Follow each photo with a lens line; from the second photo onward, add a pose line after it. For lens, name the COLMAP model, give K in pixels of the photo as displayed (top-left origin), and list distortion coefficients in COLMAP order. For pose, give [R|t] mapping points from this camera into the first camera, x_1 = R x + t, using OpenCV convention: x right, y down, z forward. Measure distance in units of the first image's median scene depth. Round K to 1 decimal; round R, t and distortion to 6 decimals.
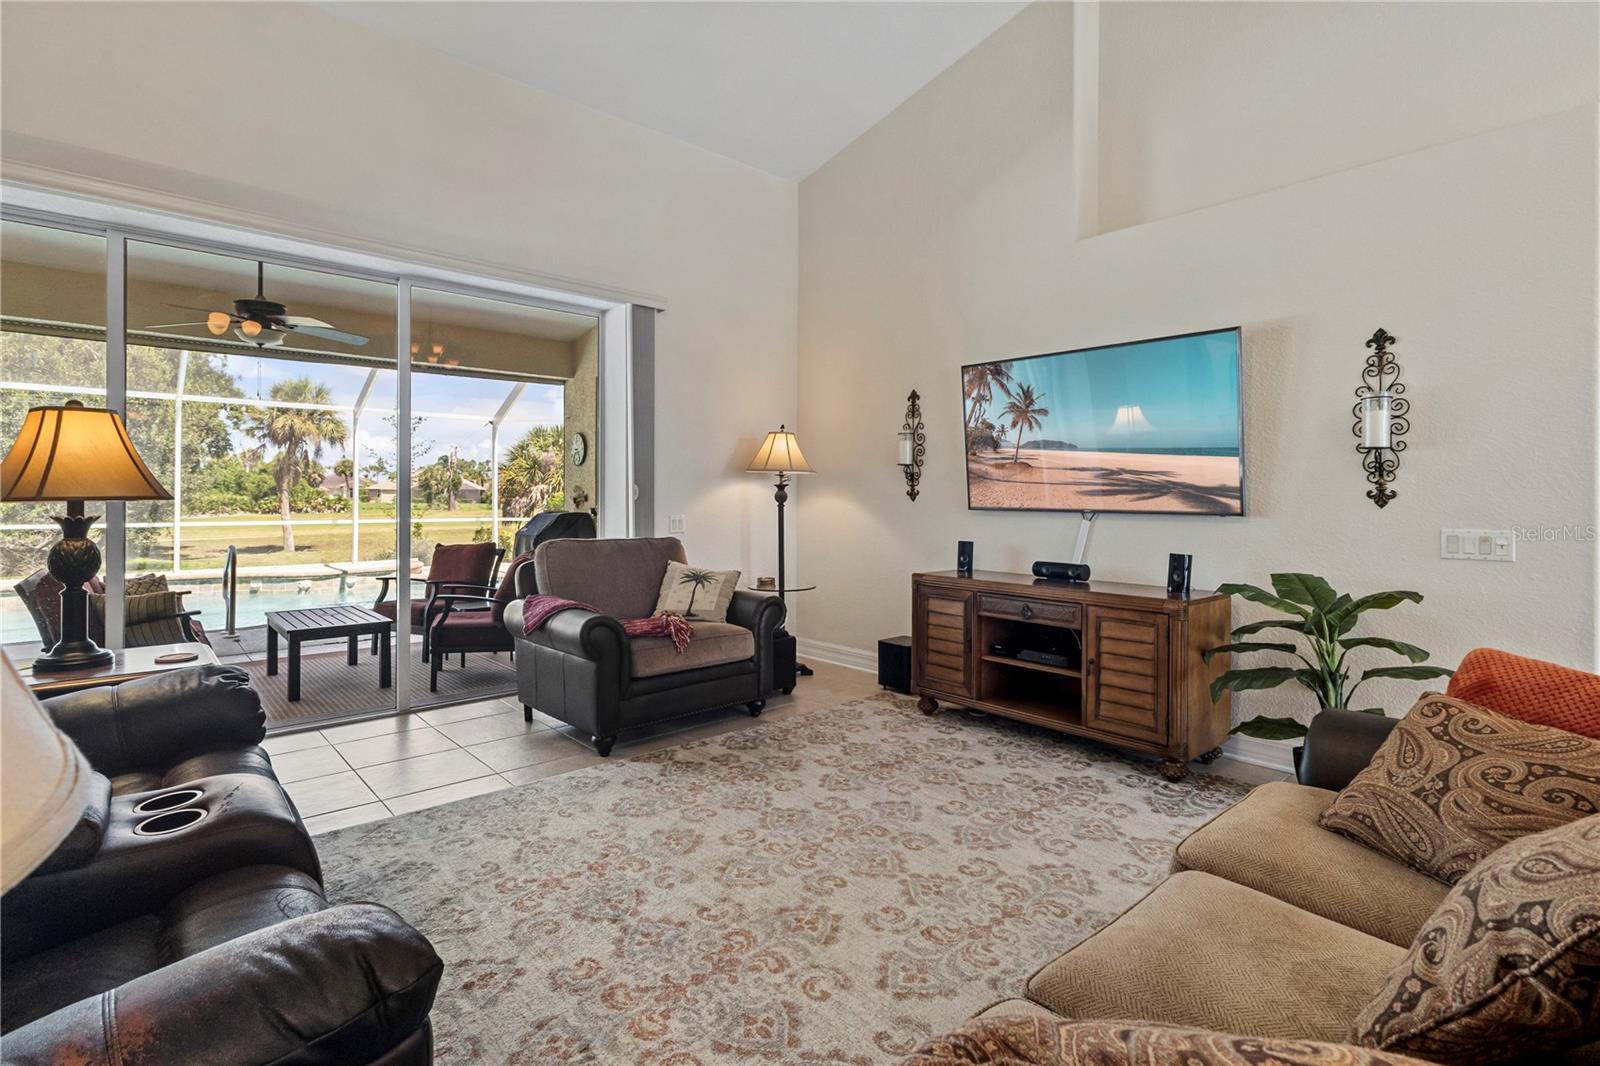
lens RADIAL K [[766.2, 0, 797.5], [0, 766.2, 495.9], [0, 0, 1]] dist [0.001032, 0.000276]
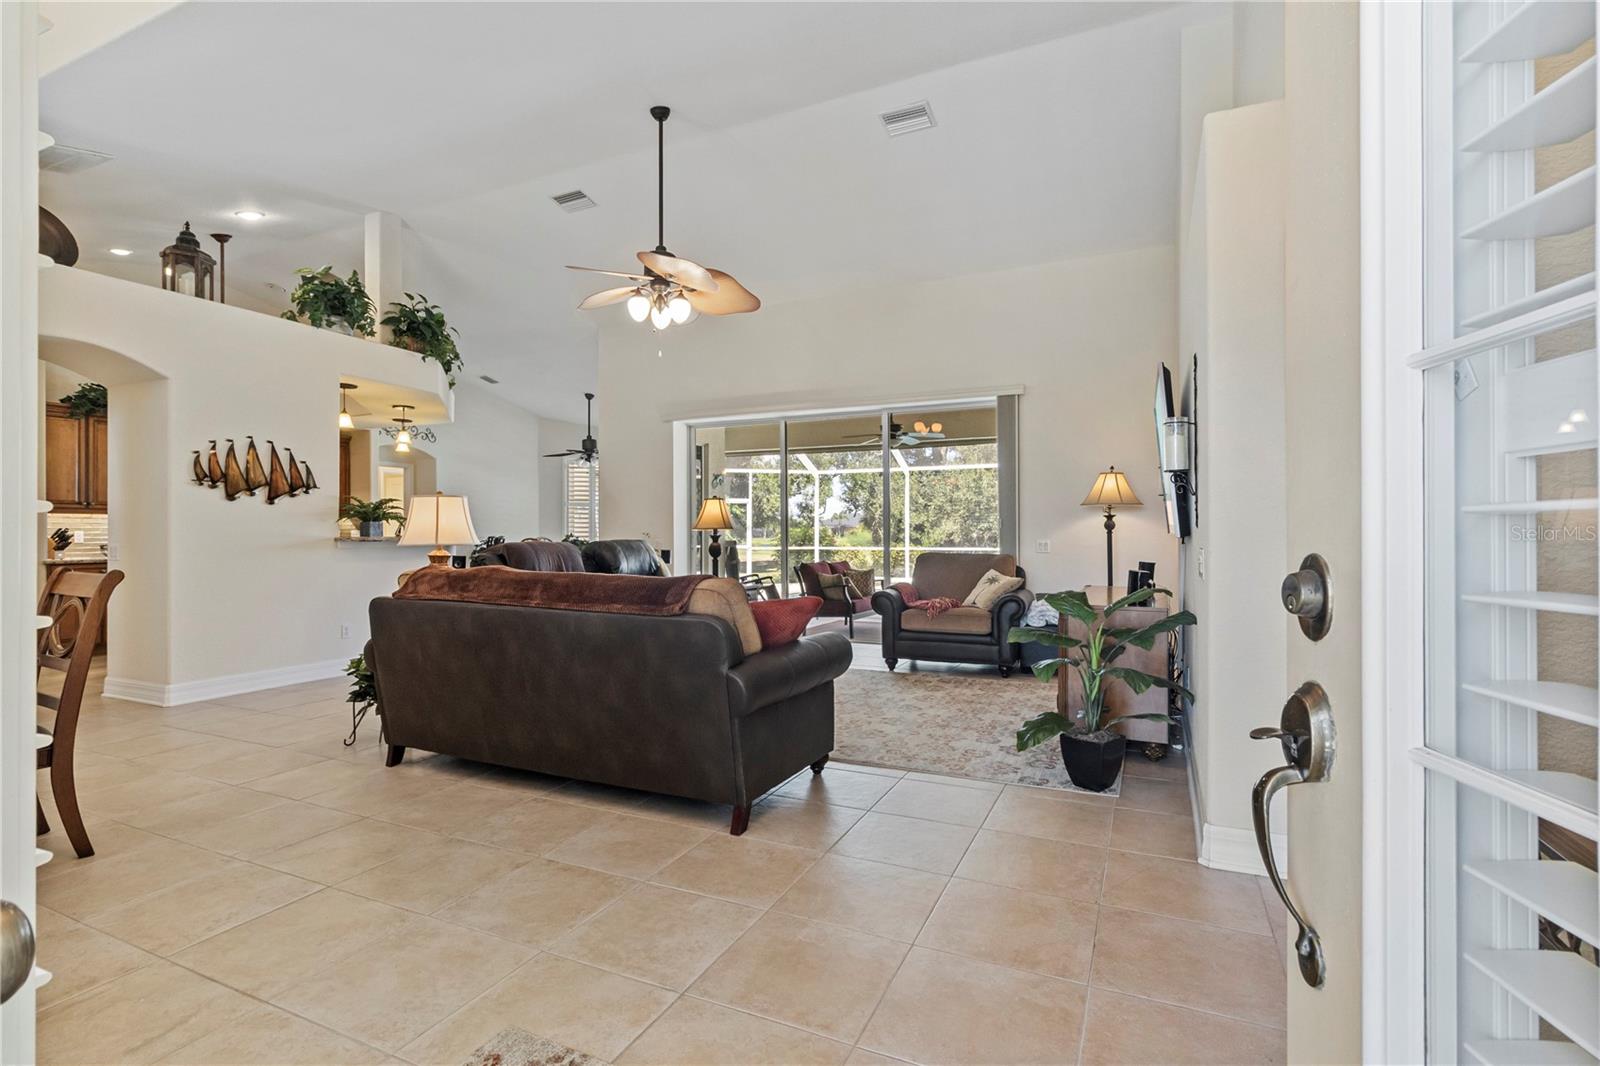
lens RADIAL K [[756.6, 0, 796.3], [0, 756.6, 538.6], [0, 0, 1]] dist [0.000571, -0.000161]
pose [[0.389144, 0.002379, -0.921174, 1.340677], [0.005569, 0.999972, 0.004935, 0.020403], [0.921160, -0.007050, 0.389120, 0.104058]]
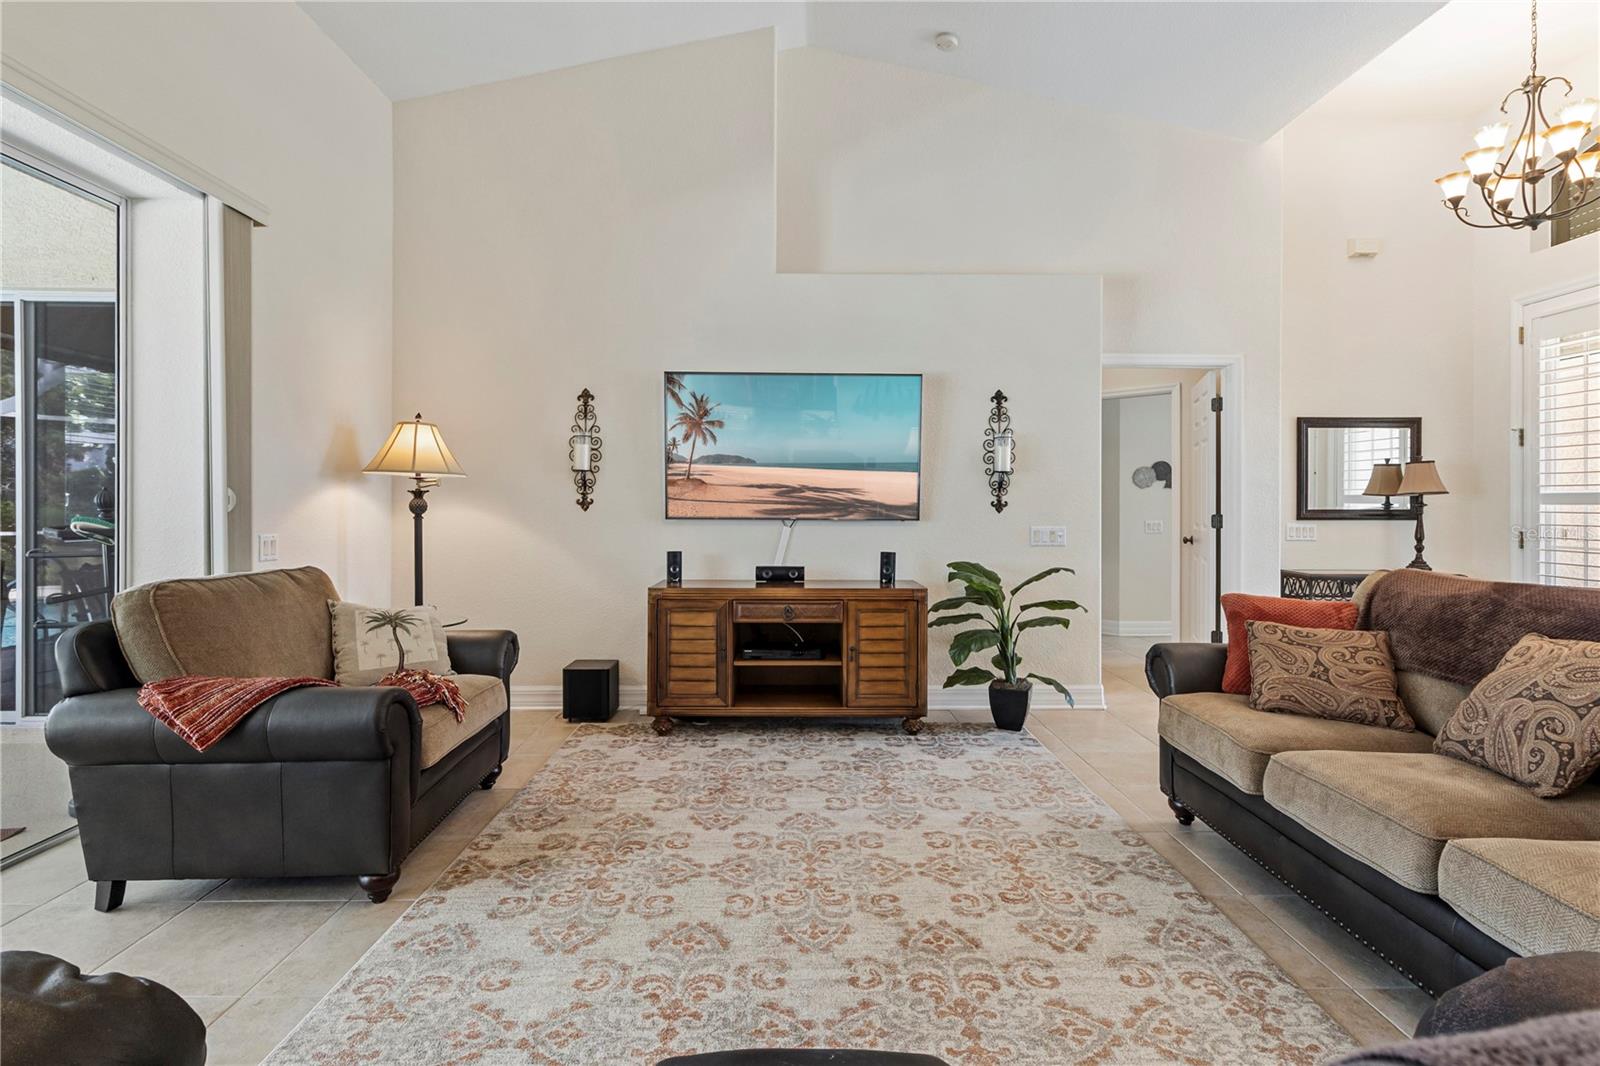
lens RADIAL K [[759.8, 0, 798.8], [0, 759.8, 509.0], [0, 0, 1]] dist [0.000399, 0.000642]
pose [[0.654726, -0.004684, 0.755852, -0.522951], [0.000250, 0.999982, 0.005981, -0.001066], [-0.755866, -0.003727, 0.654715, 0.310944]]
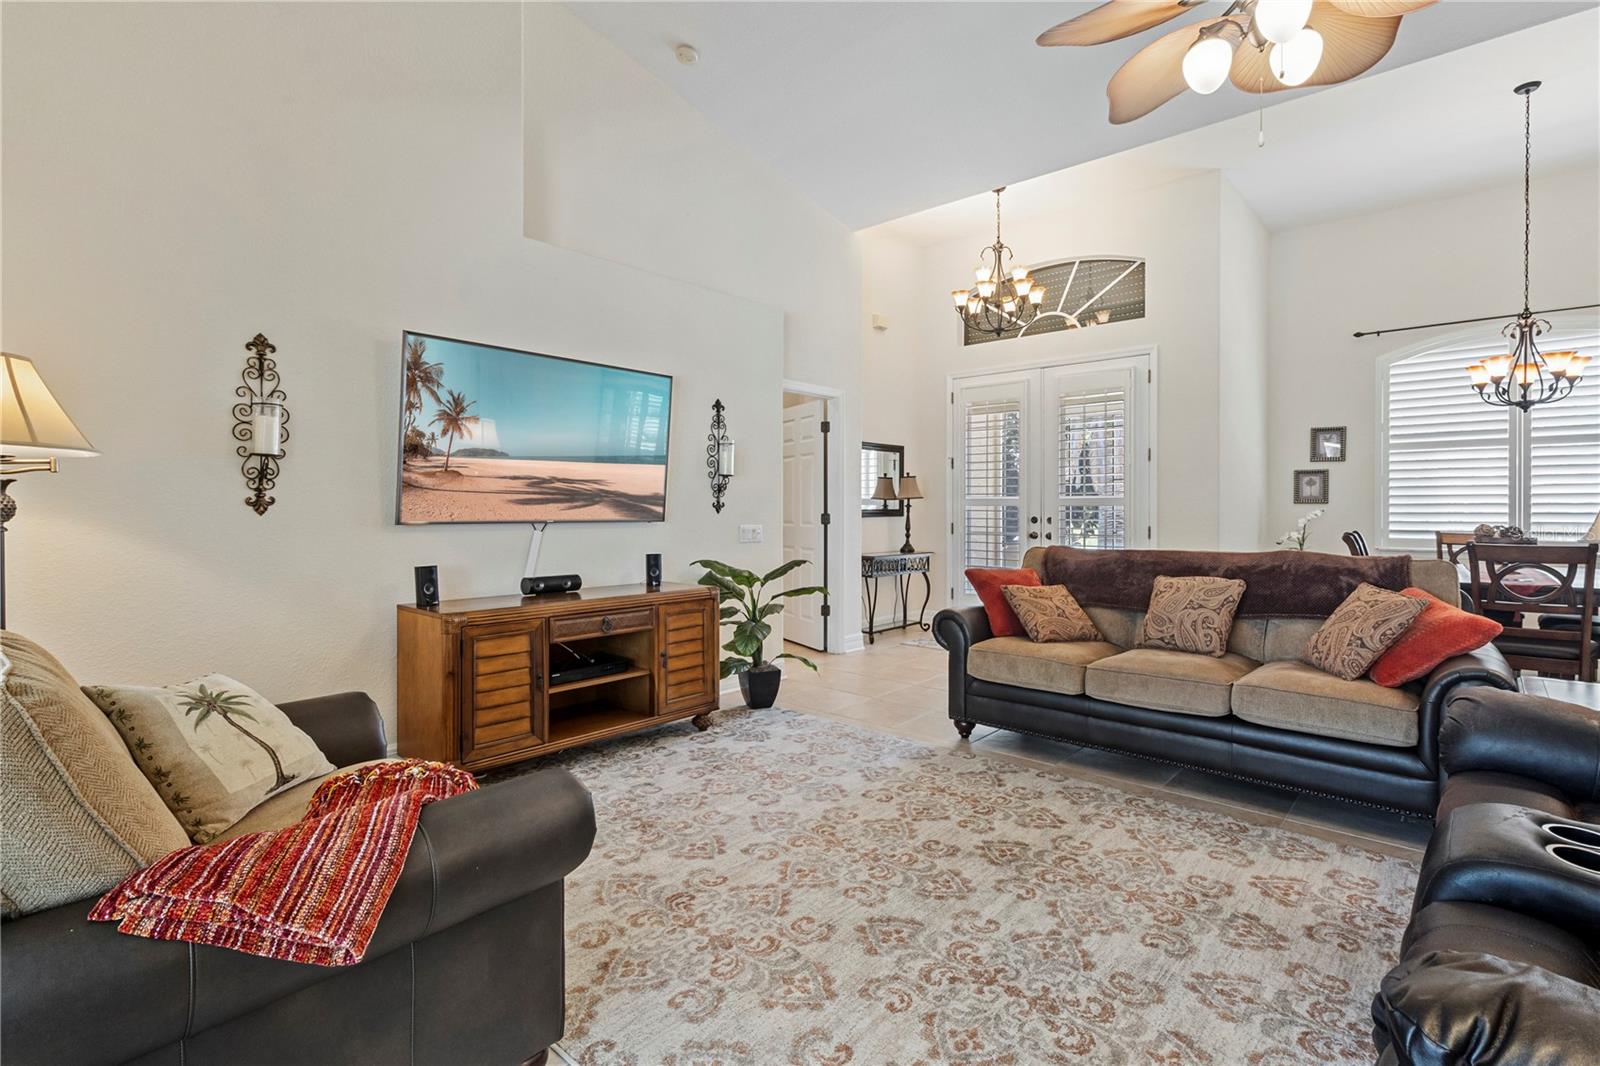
lens RADIAL K [[756.7, 0, 800.5], [0, 756.7, 515.9], [0, 0, 1]] dist [0.000009, 0.000662]
pose [[-0.113472, -0.013257, 0.993453, -0.719898], [0.000253, 0.999911, 0.013373, -0.000497], [-0.993541, 0.001769, -0.113459, 0.913653]]
